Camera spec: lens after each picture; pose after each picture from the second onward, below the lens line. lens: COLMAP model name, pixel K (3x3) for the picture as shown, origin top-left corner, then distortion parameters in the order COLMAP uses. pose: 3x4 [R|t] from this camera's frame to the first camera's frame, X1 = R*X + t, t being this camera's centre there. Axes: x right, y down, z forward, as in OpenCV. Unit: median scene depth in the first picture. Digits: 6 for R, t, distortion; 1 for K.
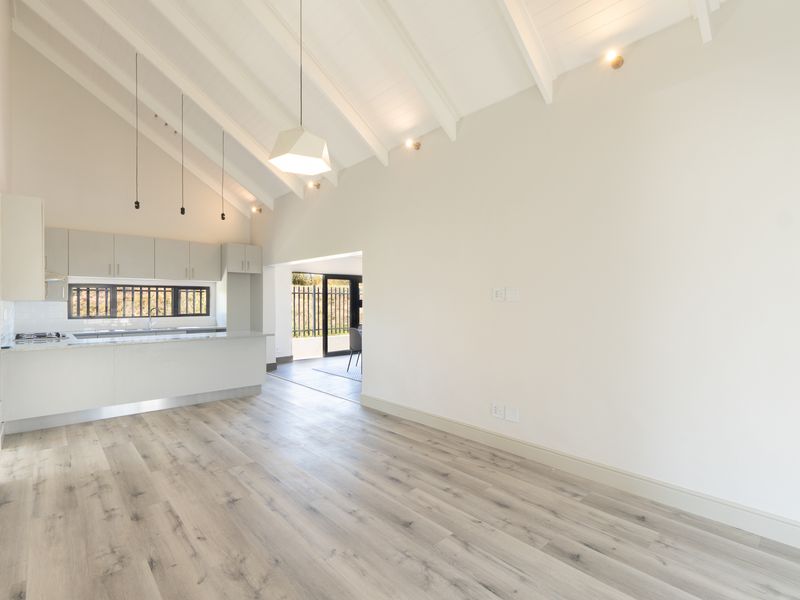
lens RADIAL K [[378.5, 0, 400.0], [0, 378.5, 300.0], [0, 0, 1]] dist [0.001996, 0.000505]
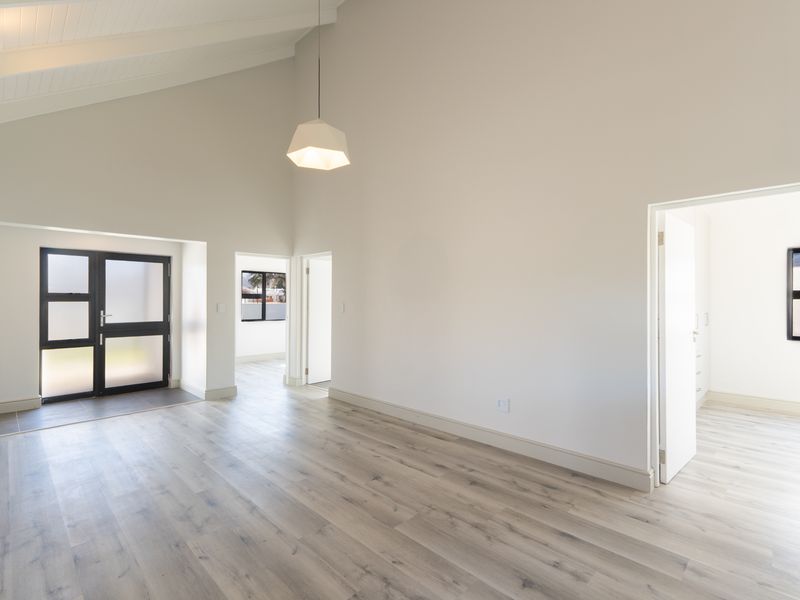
lens RADIAL K [[378.5, 0, 400.0], [0, 378.5, 300.0], [0, 0, 1]] dist [0.001996, 0.000505]
pose [[-0.998272, -0.003054, -0.058683, -0.422162], [-0.002496, 0.999951, -0.009576, 0.014295], [0.058710, -0.009413, -0.998231, 2.027921]]
